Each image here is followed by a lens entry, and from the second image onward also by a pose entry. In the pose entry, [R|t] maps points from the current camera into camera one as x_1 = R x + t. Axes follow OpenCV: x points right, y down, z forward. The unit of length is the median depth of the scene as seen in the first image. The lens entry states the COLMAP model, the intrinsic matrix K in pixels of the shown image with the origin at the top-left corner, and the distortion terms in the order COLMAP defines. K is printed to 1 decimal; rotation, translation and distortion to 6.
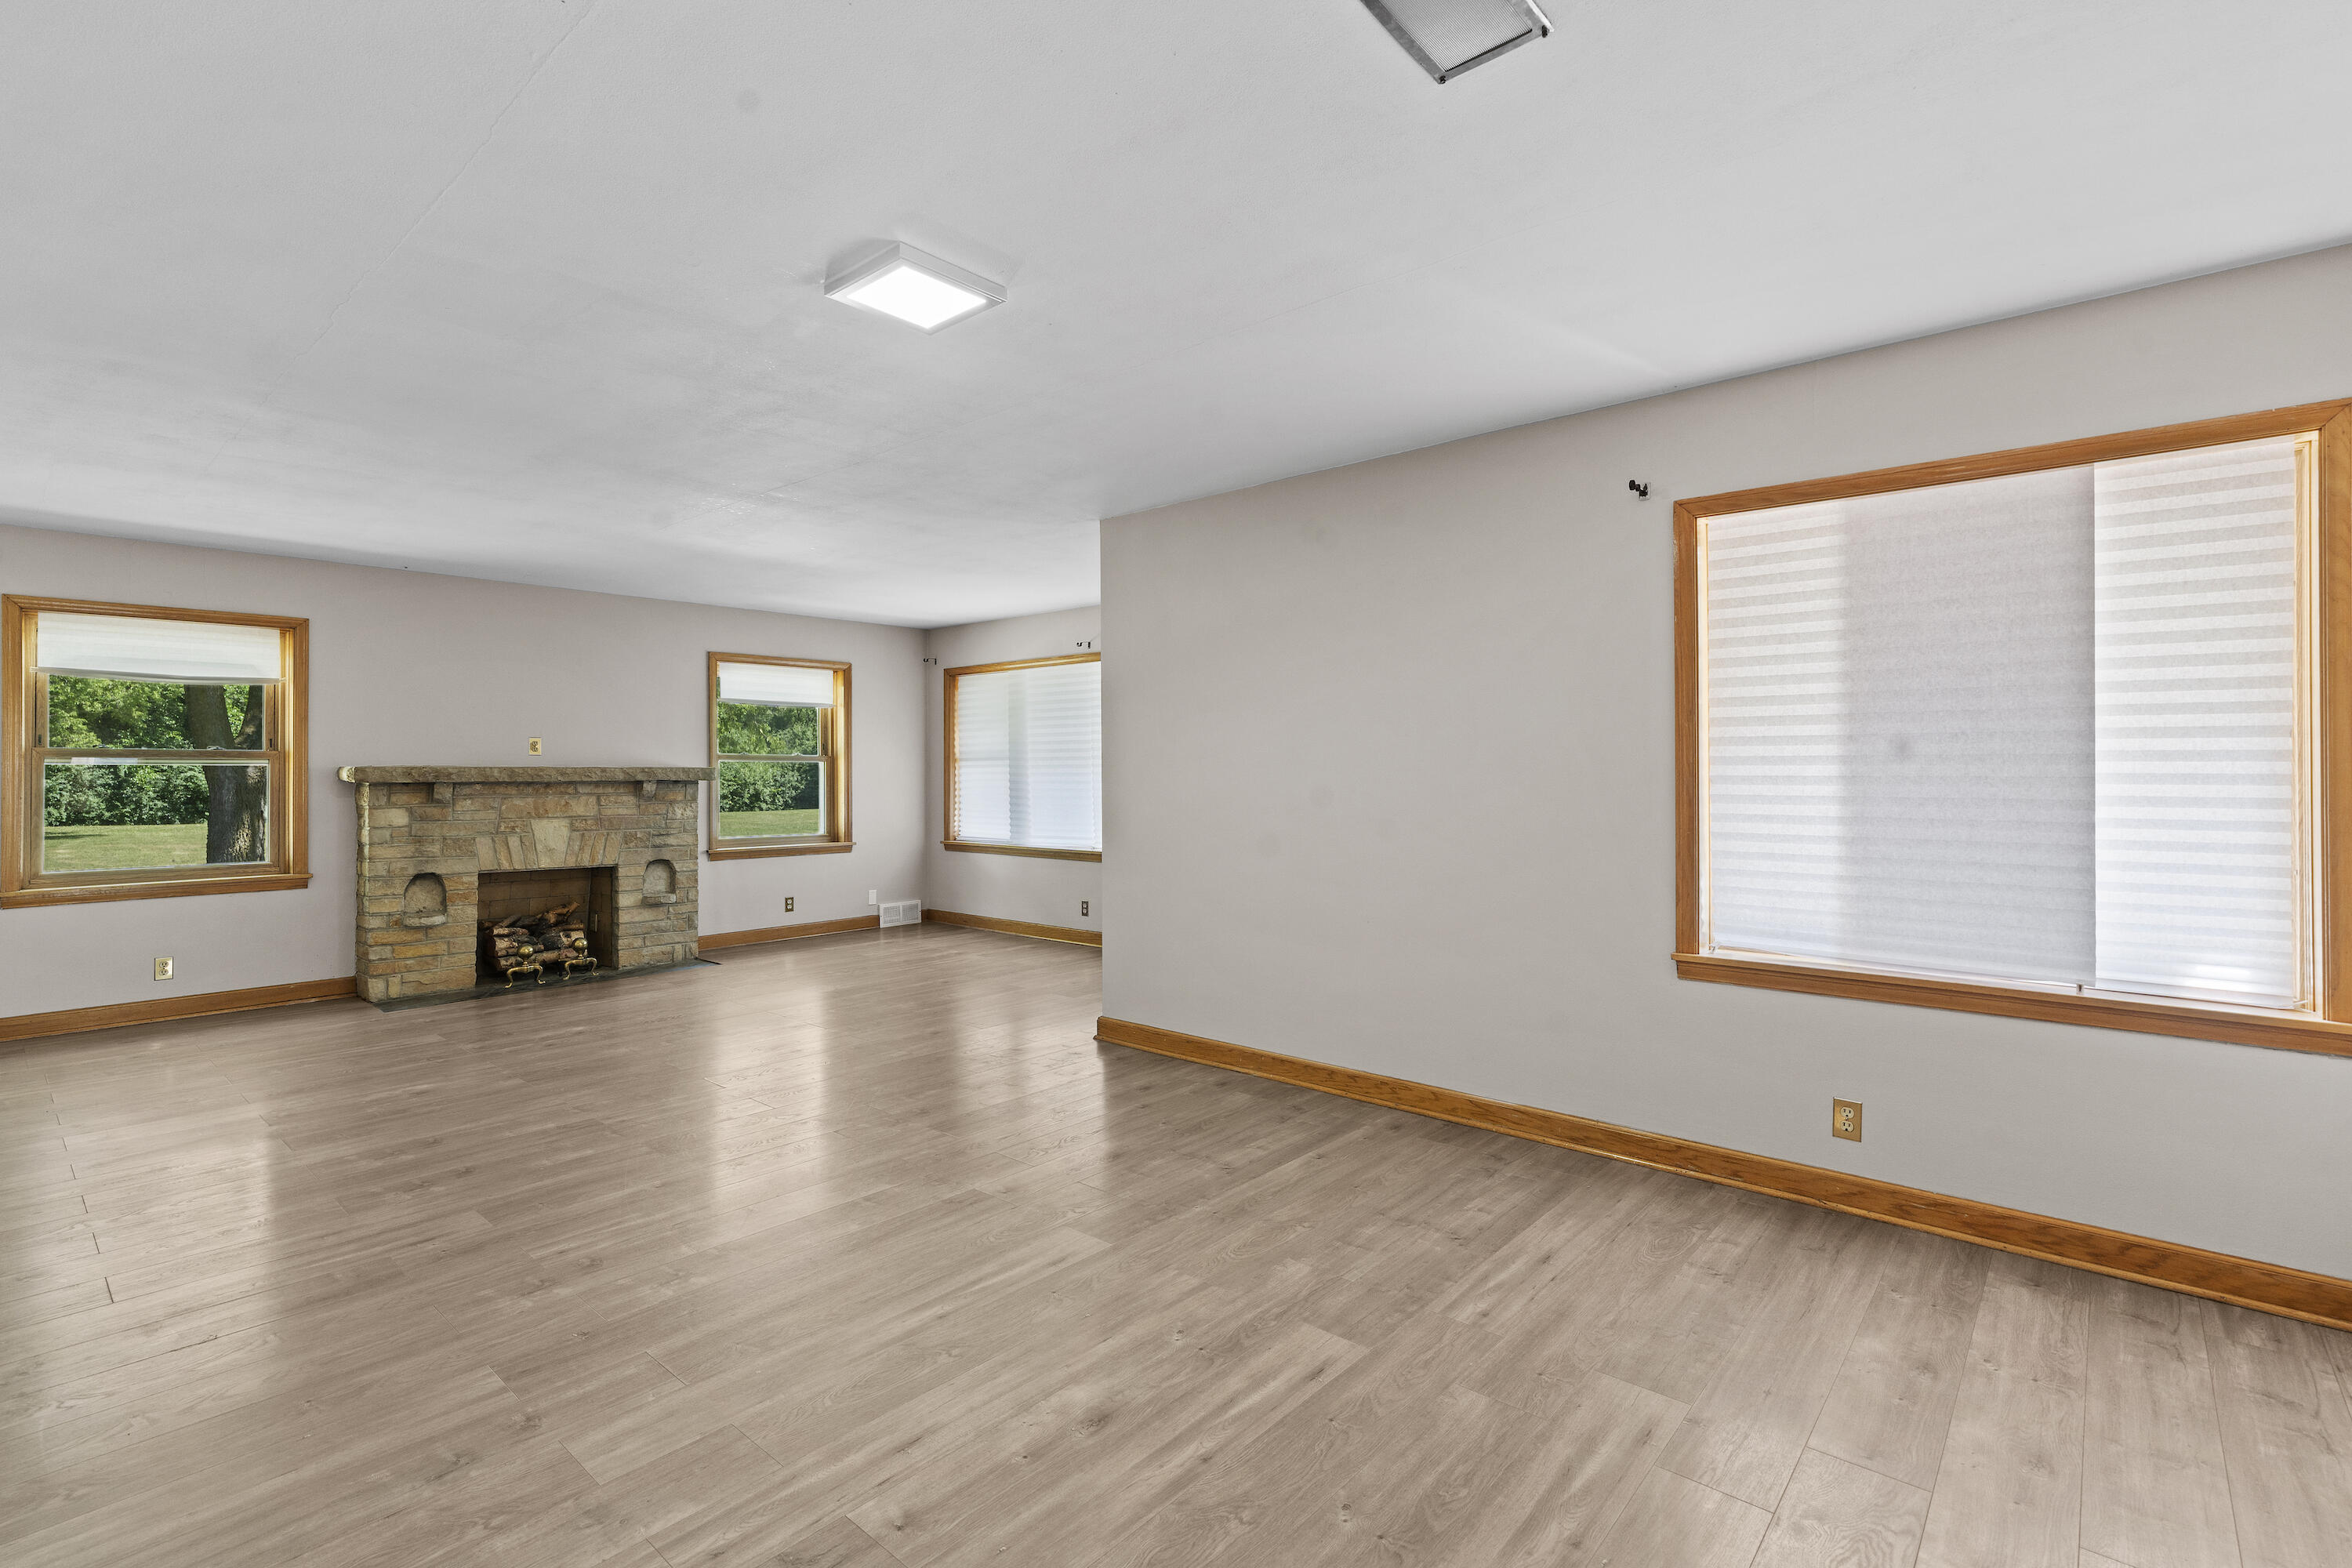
lens RADIAL K [[1065.3, 0, 1165.2], [0, 1065.3, 767.4], [0, 0, 1]] dist [-0.000589, 0.000087]
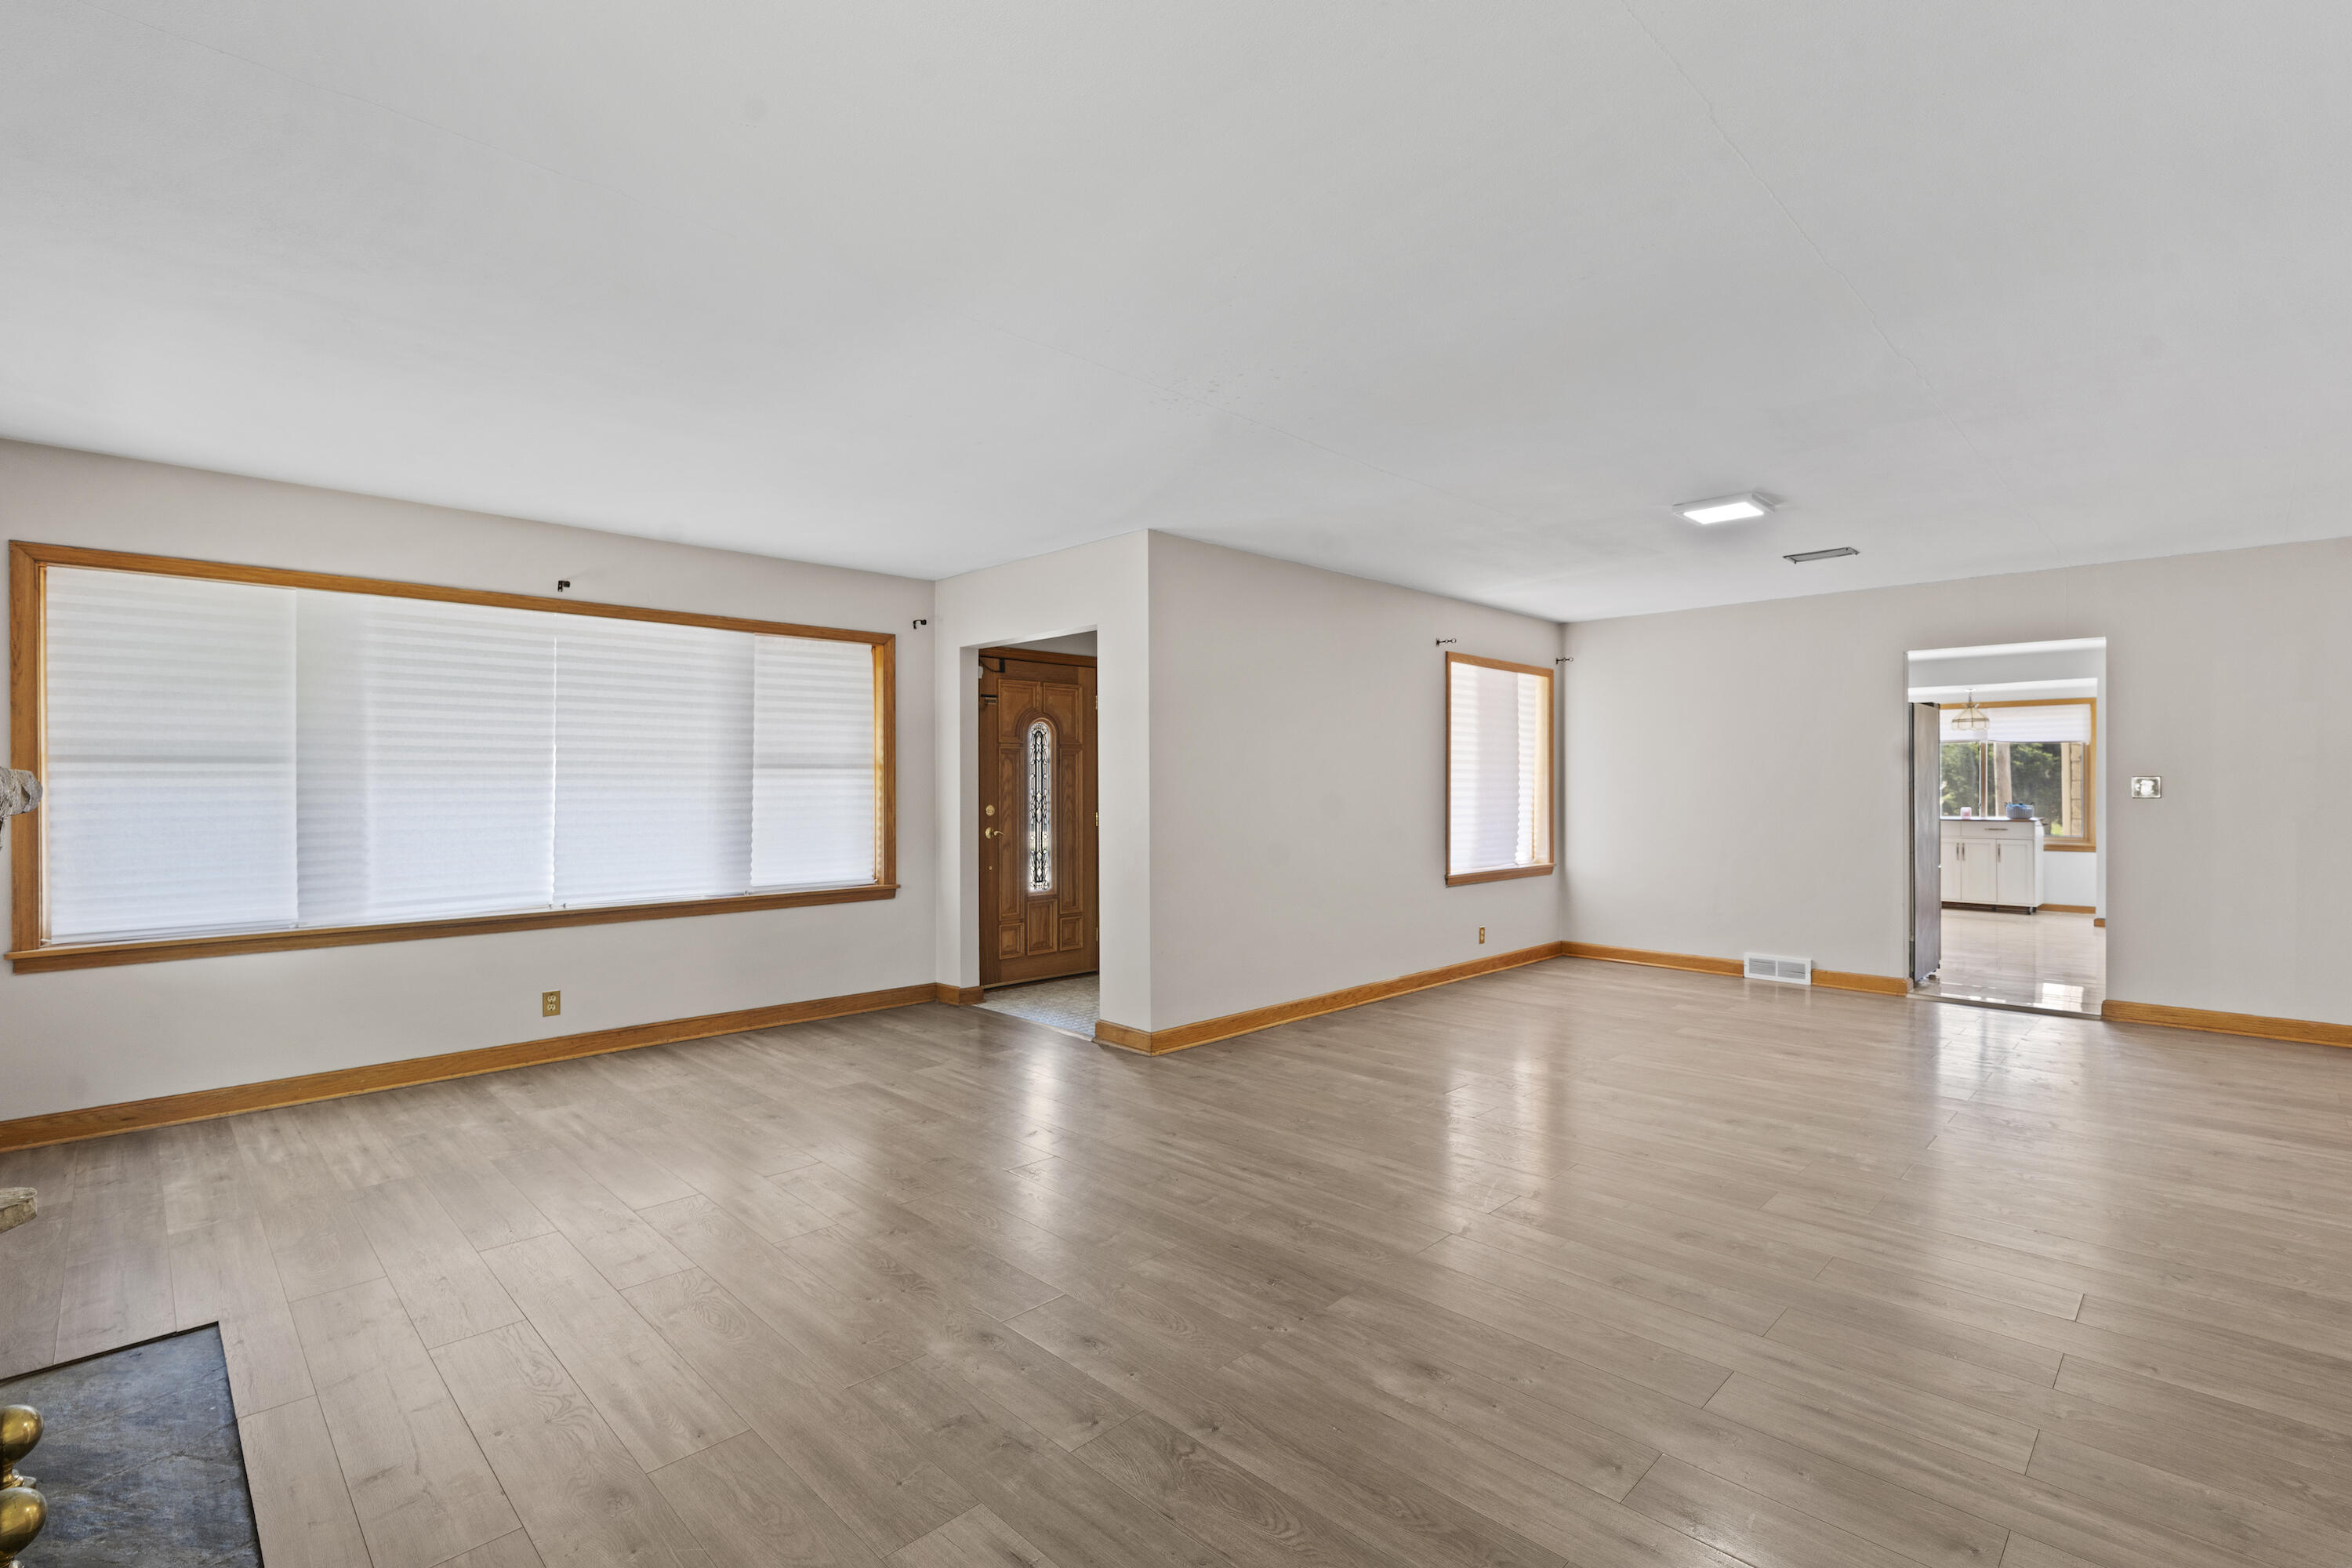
lens RADIAL K [[1076.0, 0, 1176.0], [0, 1076.0, 784.0], [0, 0, 1]] dist [-0.003069, -0.000260]
pose [[0.065044, -0.000203, 0.997882, -0.799860], [-0.004882, 0.999988, 0.000522, 0.001230], [-0.997870, -0.004906, 0.065042, 0.693392]]
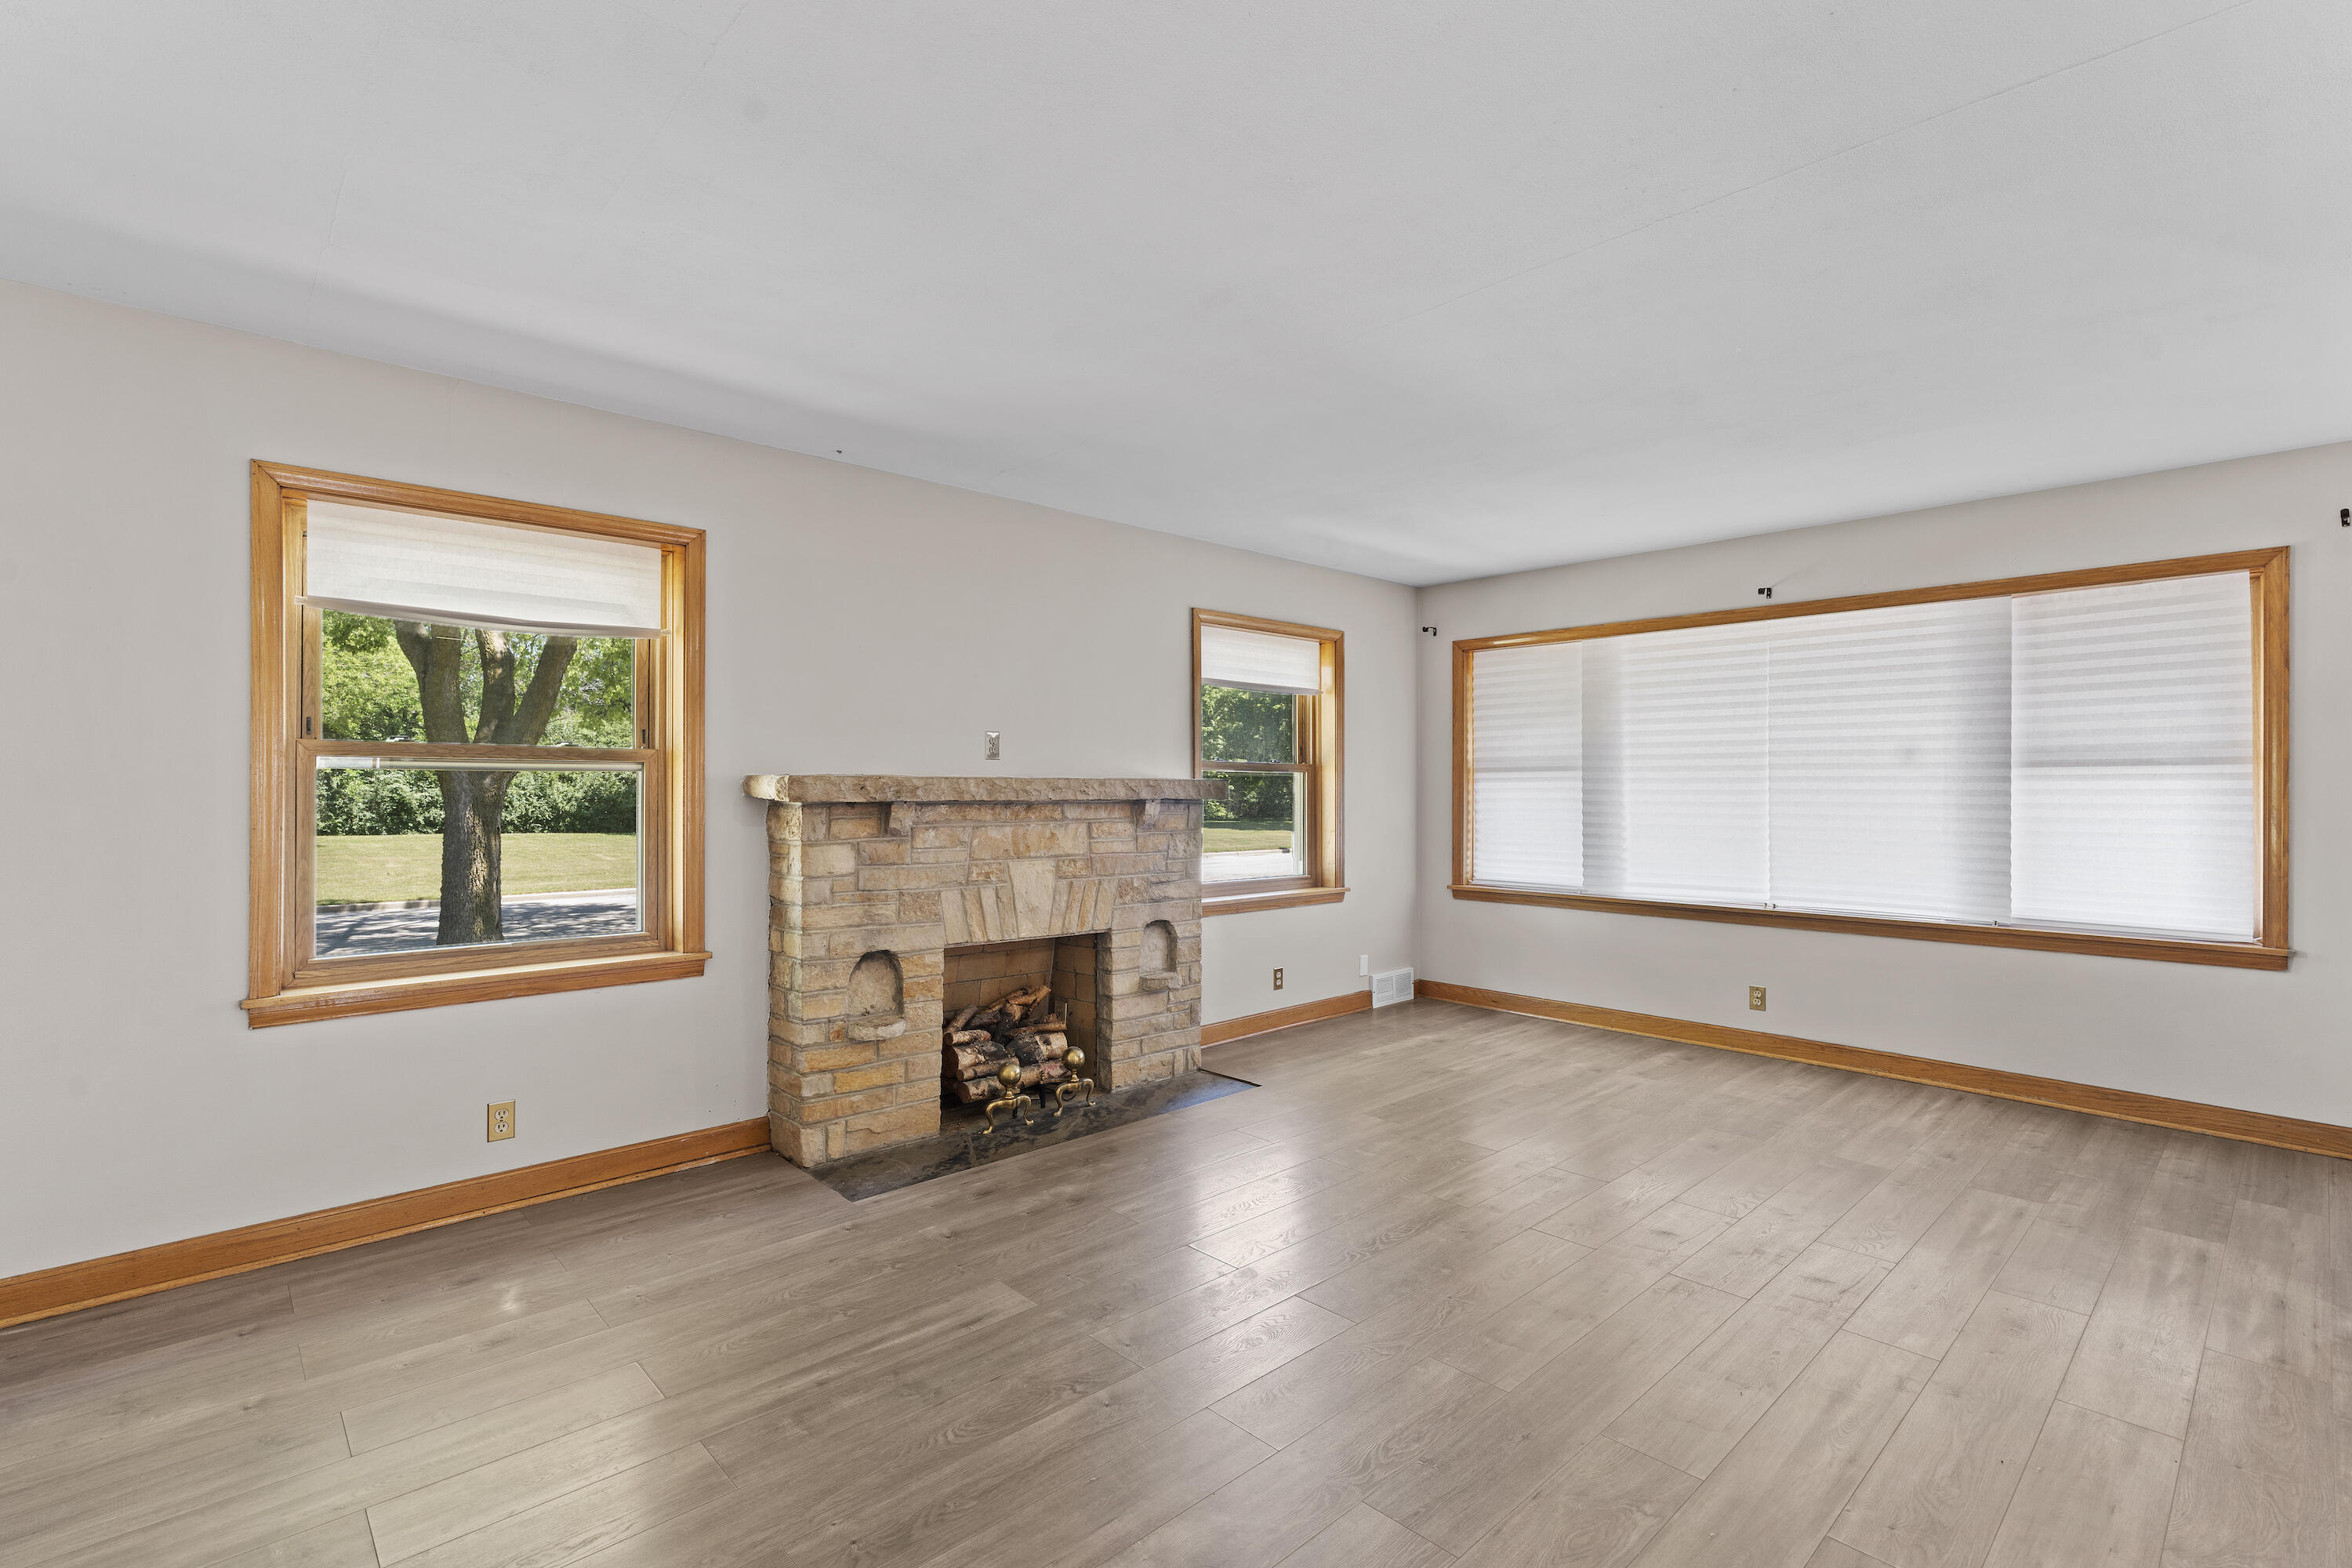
lens RADIAL K [[1059.2, 0, 1181.3], [0, 1059.2, 786.9], [0, 0, 1]] dist [-0.002461, 0.000211]
pose [[0.995478, 0.003889, -0.094915, -0.427454], [-0.003494, 0.999985, 0.004326, 0.002213], [0.094930, -0.003974, 0.995476, 0.381469]]
